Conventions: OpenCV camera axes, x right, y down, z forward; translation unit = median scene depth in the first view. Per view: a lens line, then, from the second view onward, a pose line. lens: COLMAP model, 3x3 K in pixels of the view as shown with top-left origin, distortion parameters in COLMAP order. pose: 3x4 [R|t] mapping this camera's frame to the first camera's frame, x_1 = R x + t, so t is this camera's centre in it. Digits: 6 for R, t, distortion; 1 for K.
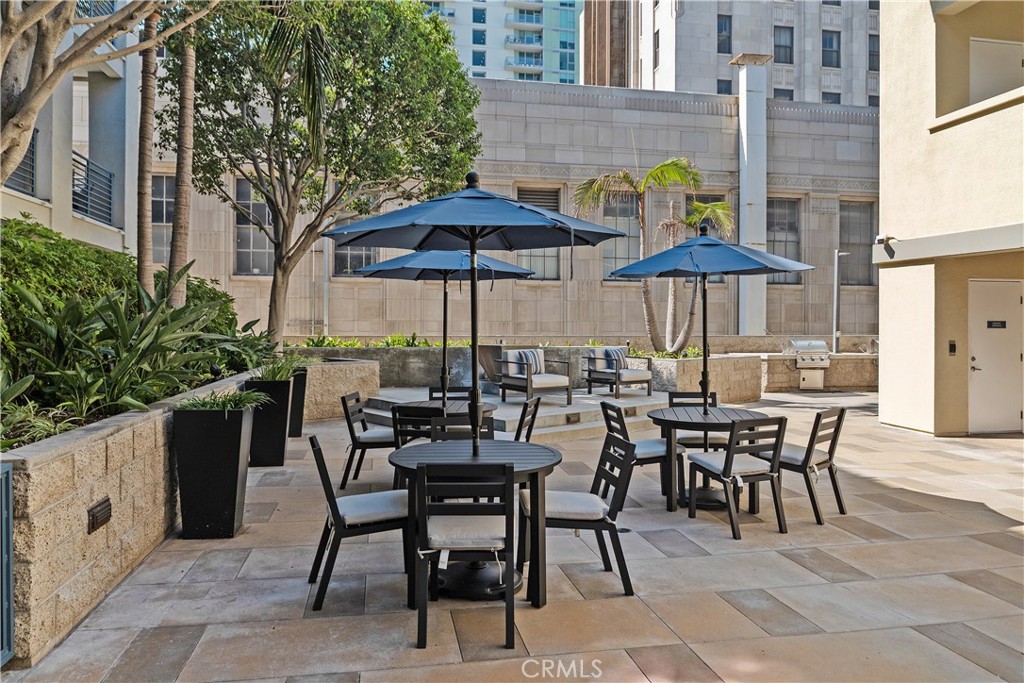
lens RADIAL K [[698.8, 0, 512.0], [0, 698.8, 341.5], [0, 0, 1]] dist [-0.002801, -0.001375]
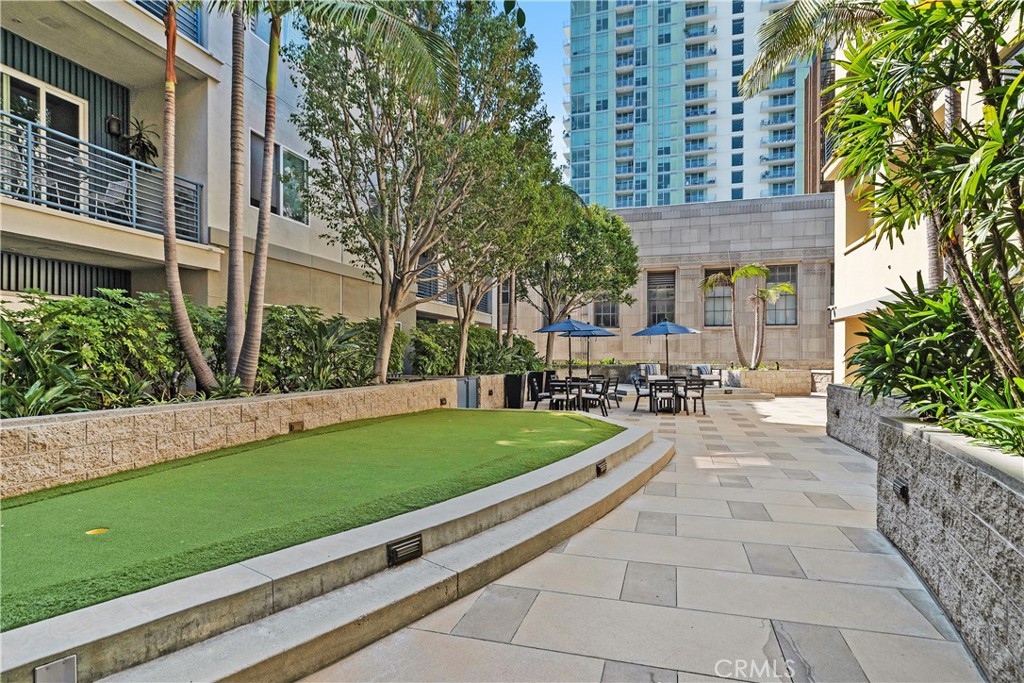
lens RADIAL K [[563.7, 0, 511.9], [0, 563.7, 365.9], [0, 0, 1]] dist [-0.002030, -0.000283]
pose [[0.896115, -0.000369, -0.443822, 0.184340], [-0.004164, 0.999949, -0.009238, 0.016013], [0.443803, 0.010126, 0.896067, -0.354510]]
